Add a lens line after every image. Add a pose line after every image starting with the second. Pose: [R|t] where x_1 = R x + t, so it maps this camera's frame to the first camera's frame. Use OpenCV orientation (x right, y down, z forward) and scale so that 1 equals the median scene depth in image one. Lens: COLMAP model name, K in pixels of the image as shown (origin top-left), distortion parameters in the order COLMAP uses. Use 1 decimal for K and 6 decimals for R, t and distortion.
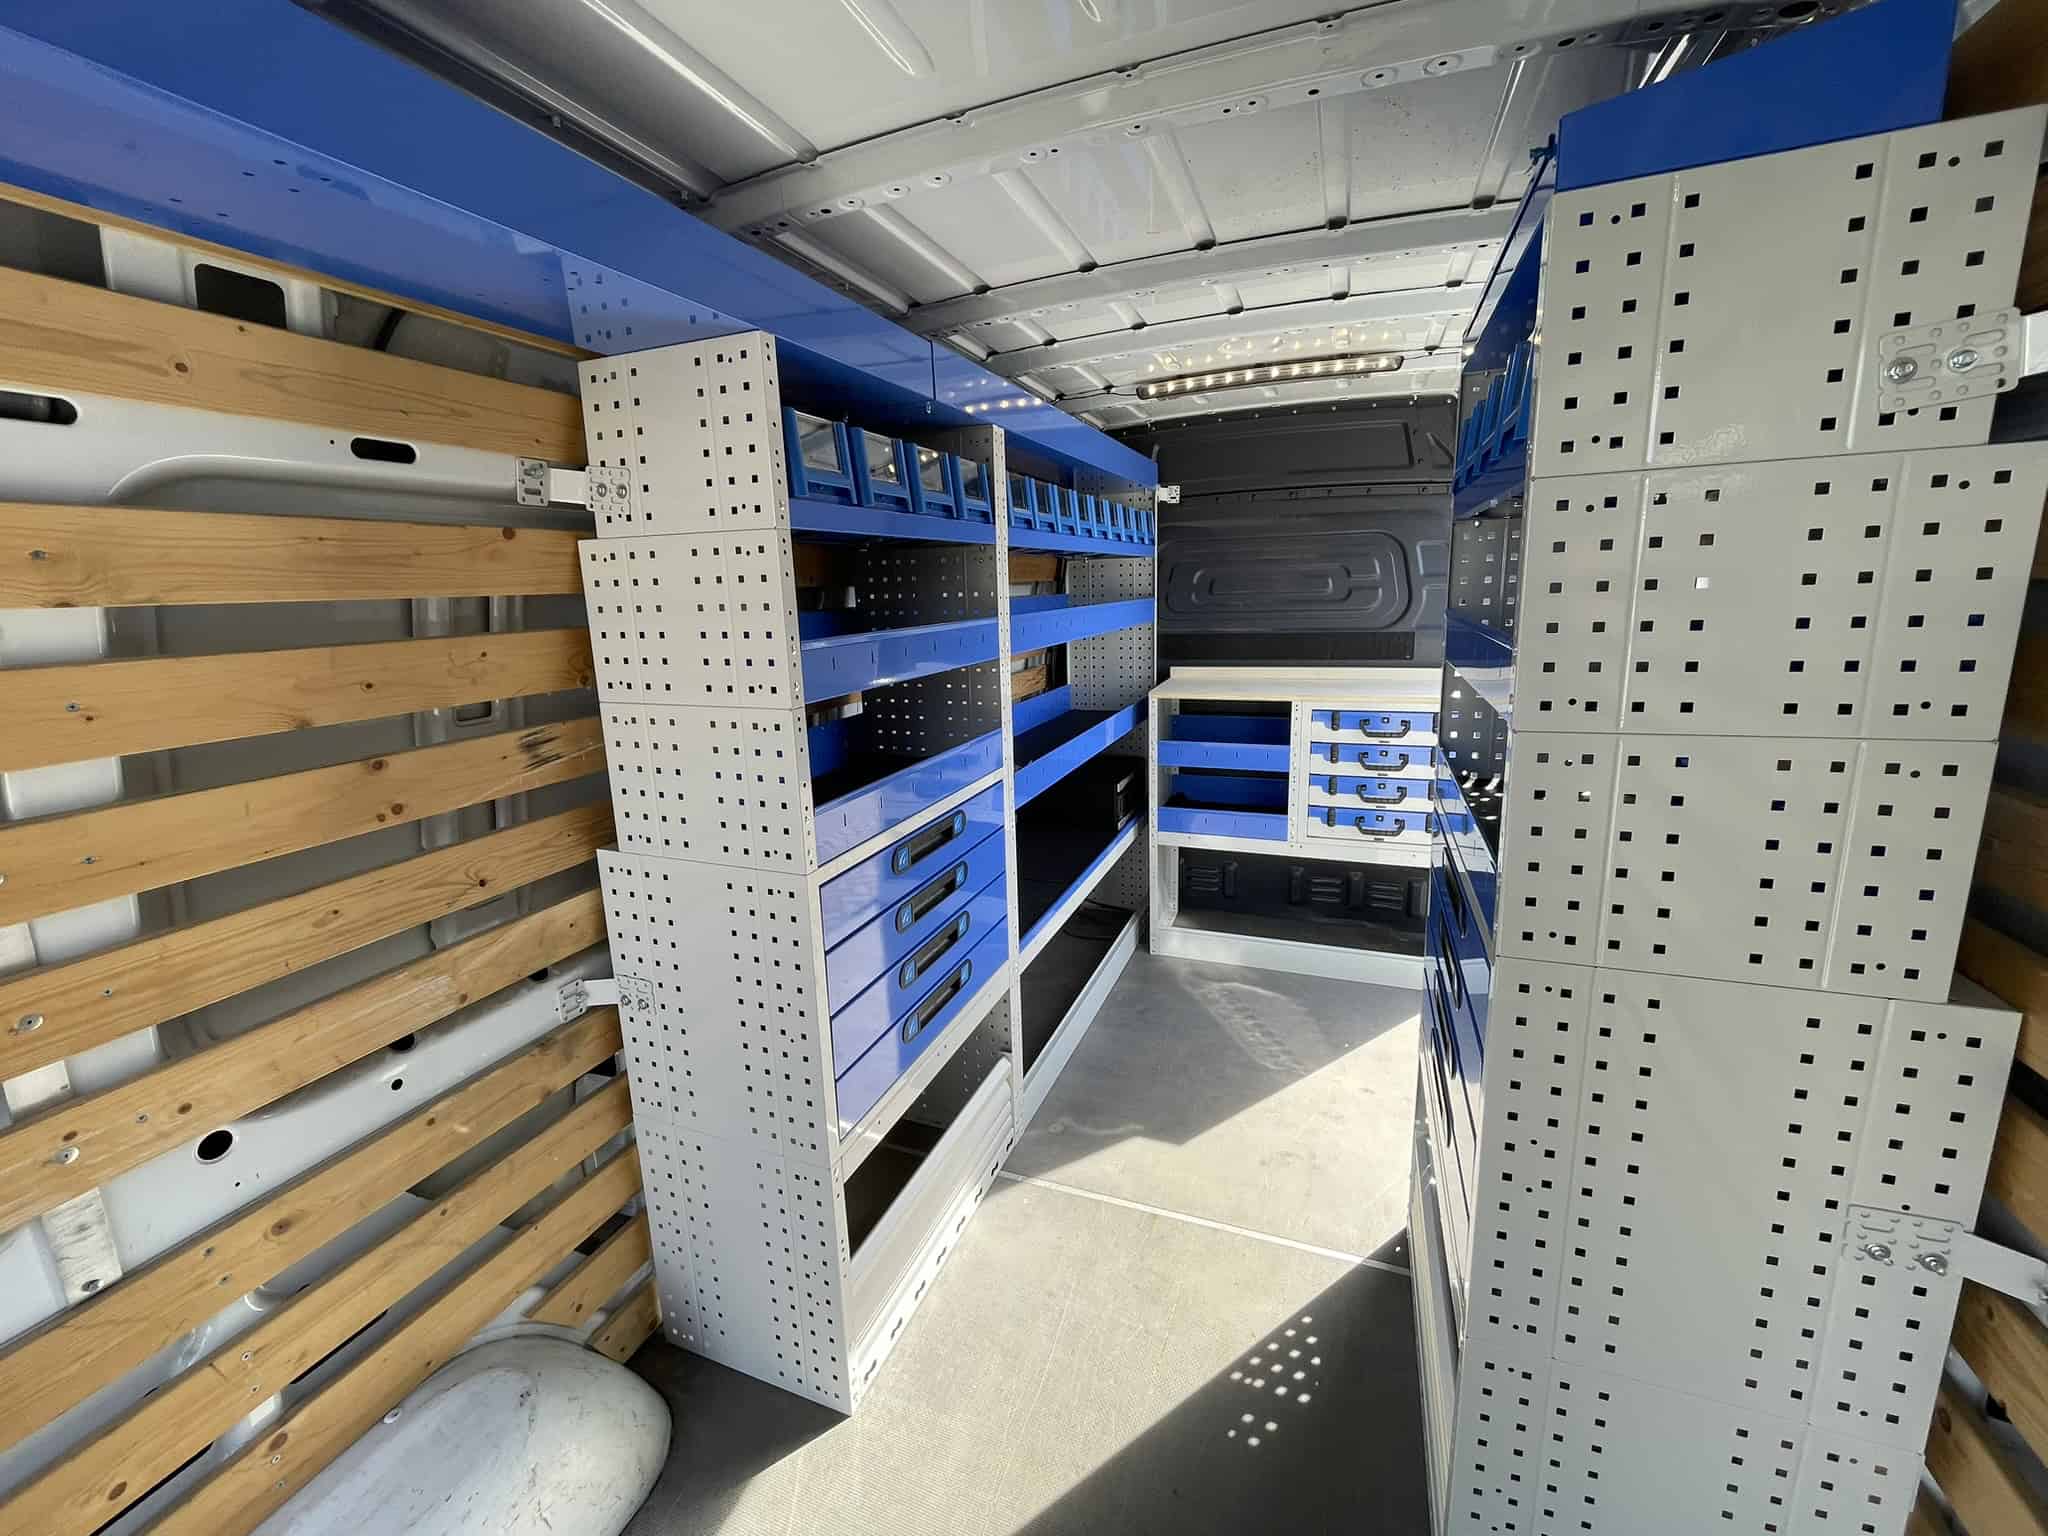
lens RADIAL K [[825.2, 0, 1021.2], [0, 825.2, 757.2], [0, 0, 1]] dist [-0.003836, 0.000178]
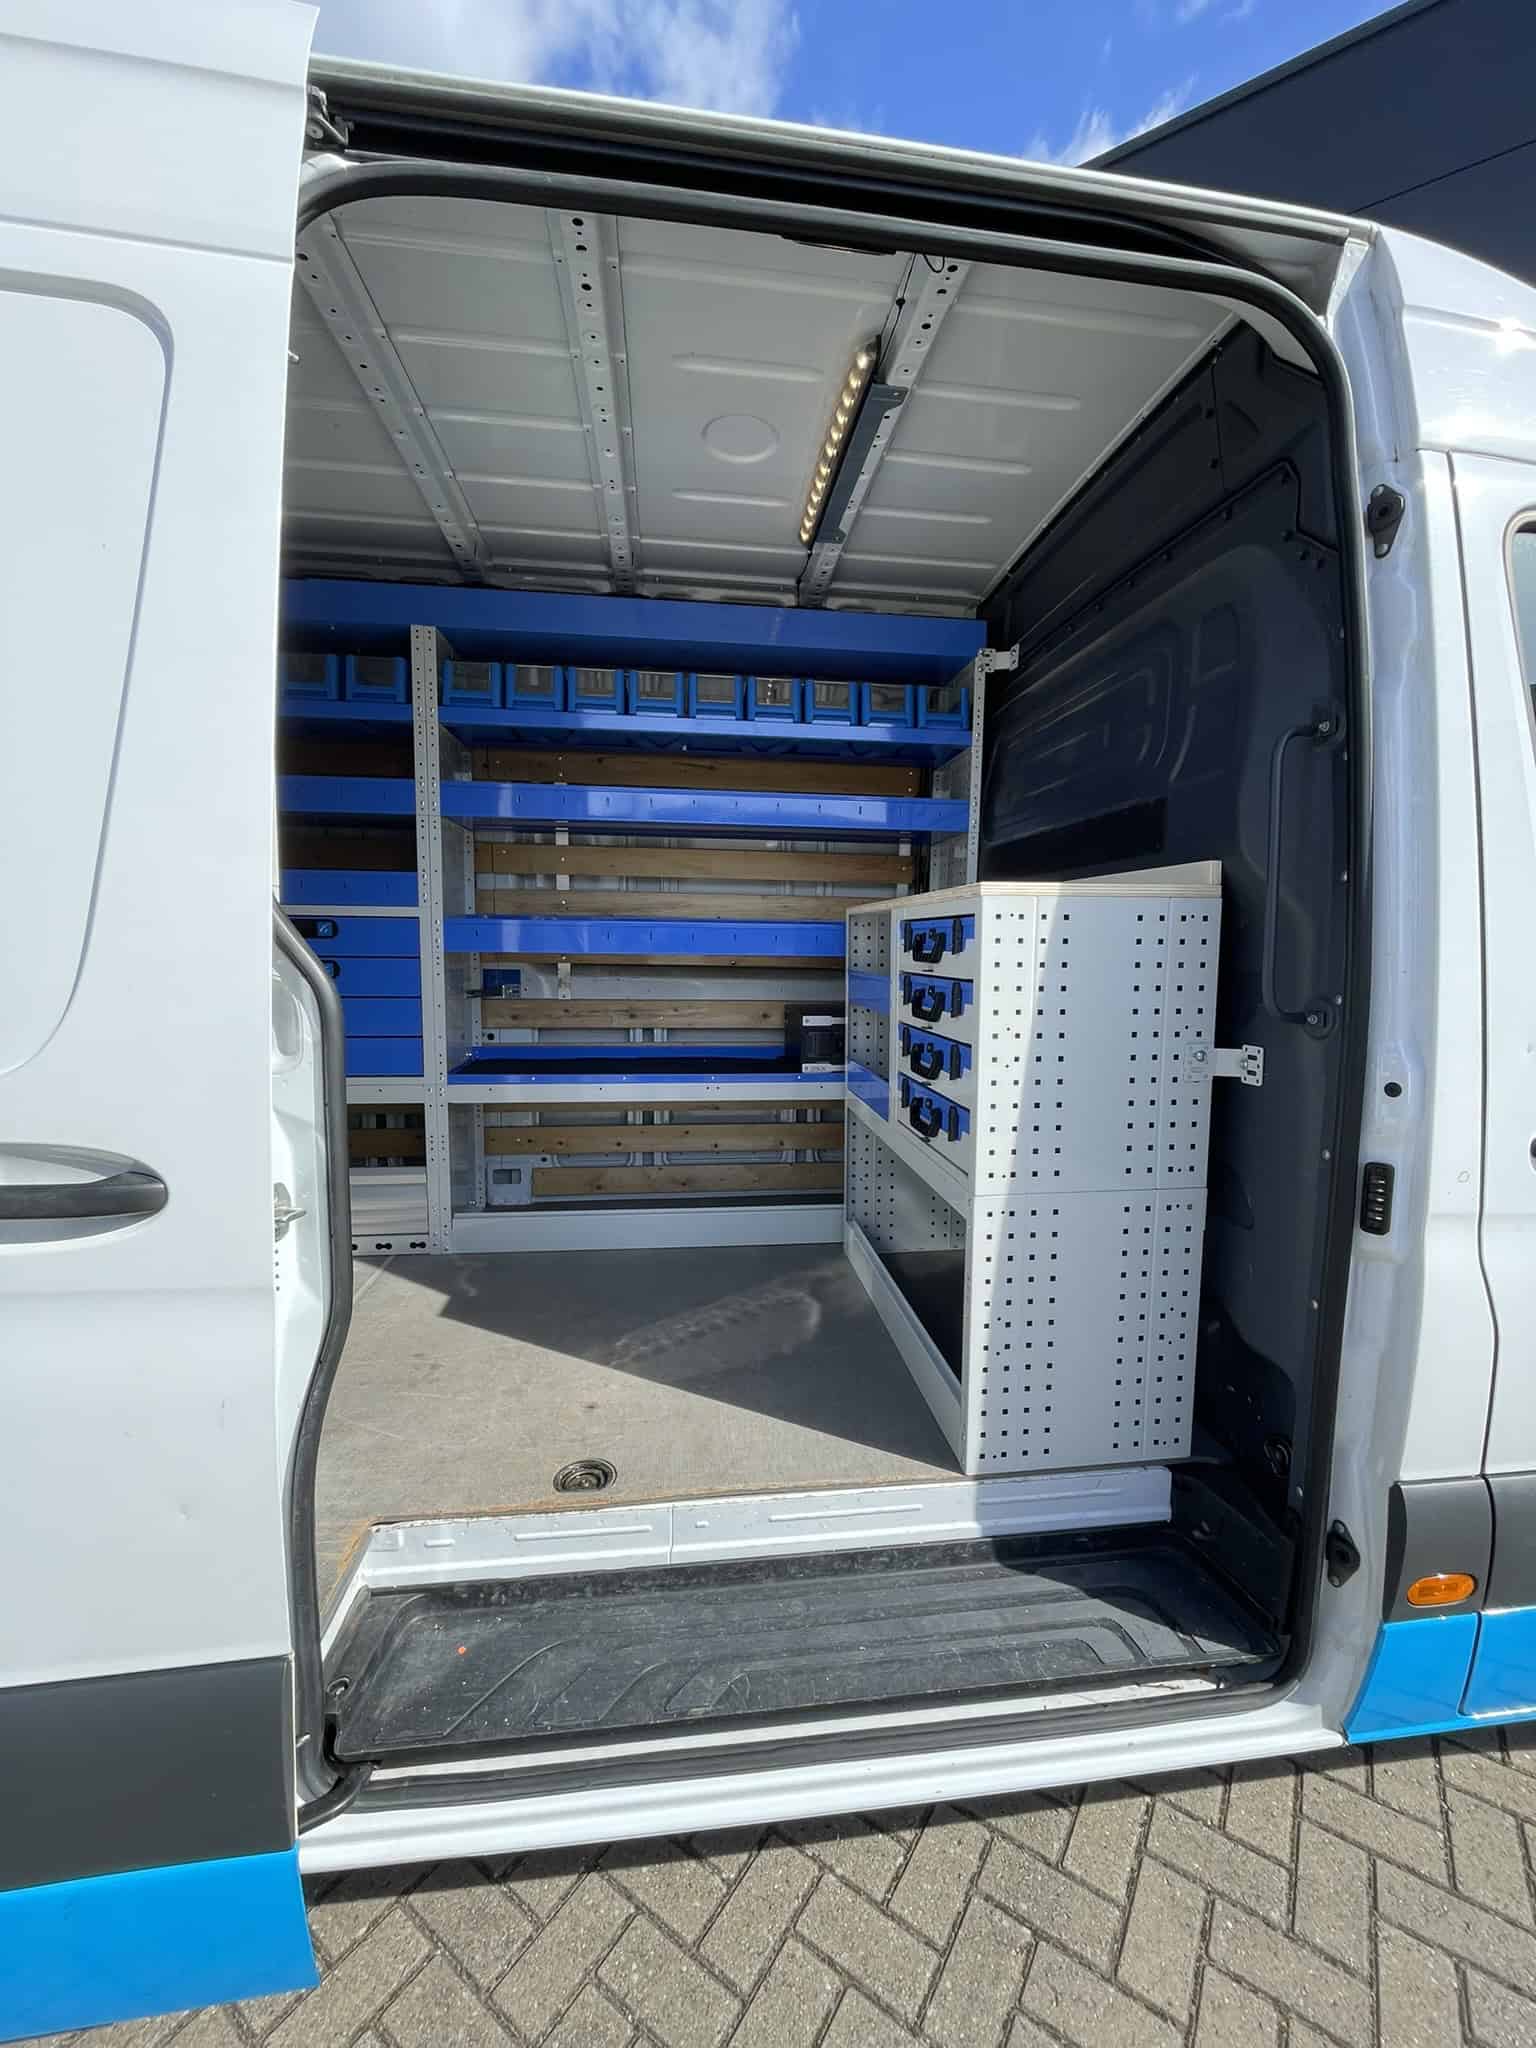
lens RADIAL K [[825.2, 0, 780.2], [0, 825.2, 1020.1], [0, 0, 1]] dist [-0.003836, 0.000178]
pose [[0.477548, 0.121931, -0.870104, 1.598296], [-0.210976, 0.977262, 0.021155, 0.046432], [0.852899, 0.173468, 0.492414, 1.098271]]
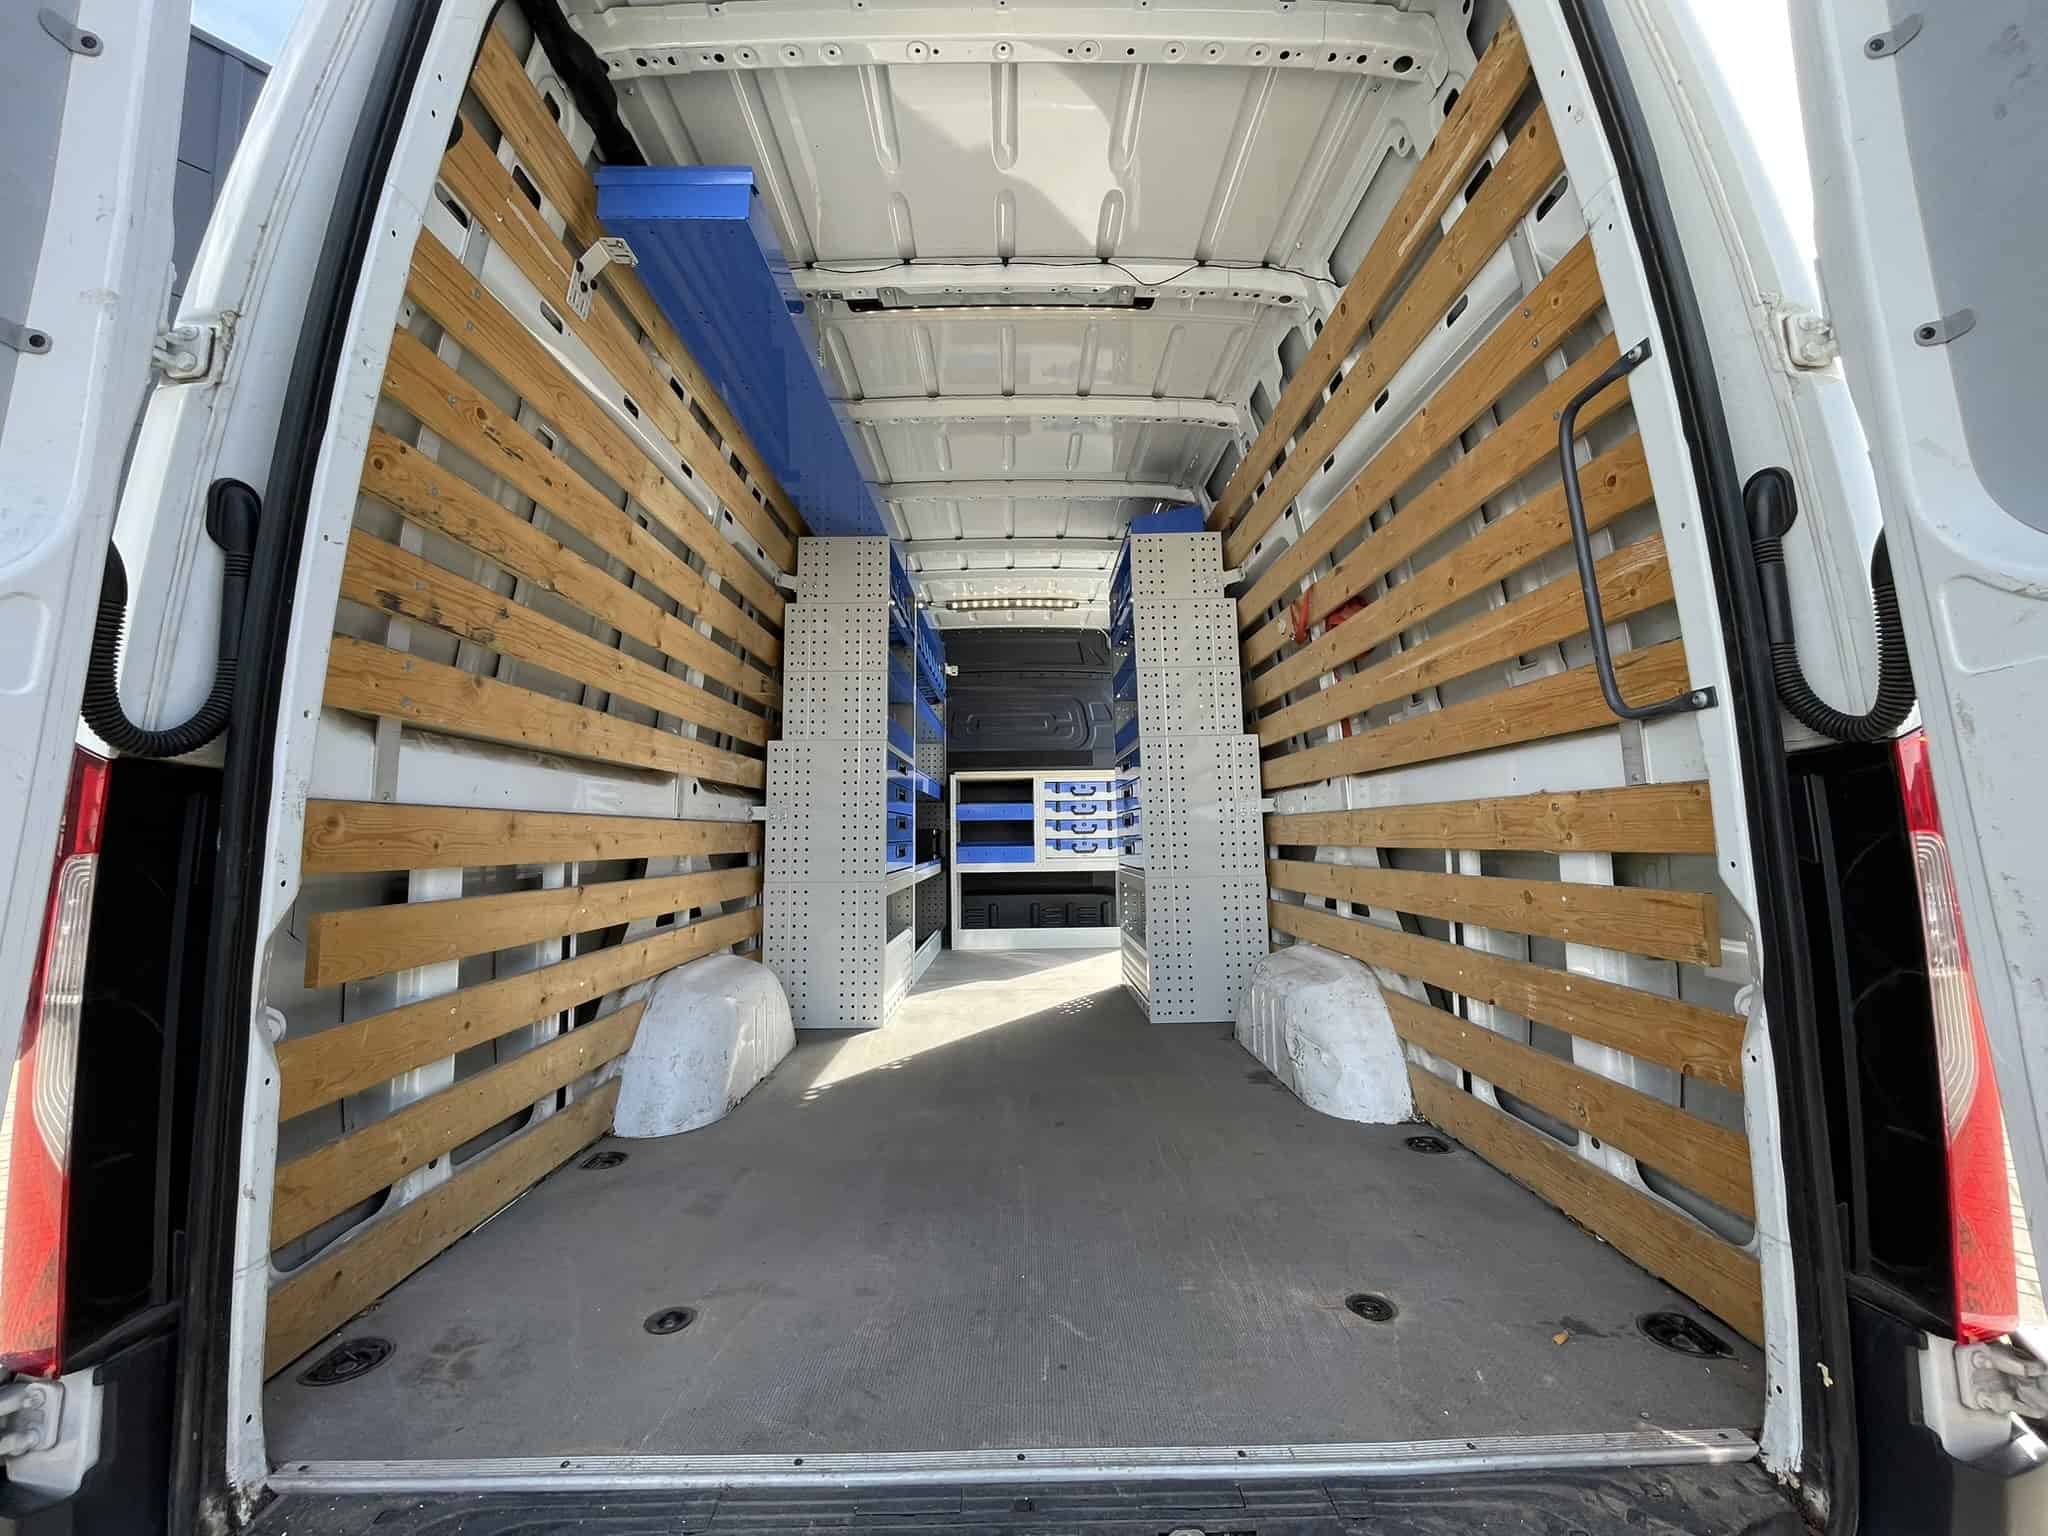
lens RADIAL K [[825.2, 0, 1021.5], [0, 825.2, 756.6], [0, 0, 1]] dist [-0.003836, 0.000178]
pose [[0.927919, 0.055567, 0.368617, -0.620804], [0.060850, 0.952987, -0.296837, 0.737689], [-0.367782, 0.297871, 0.880914, -0.986641]]
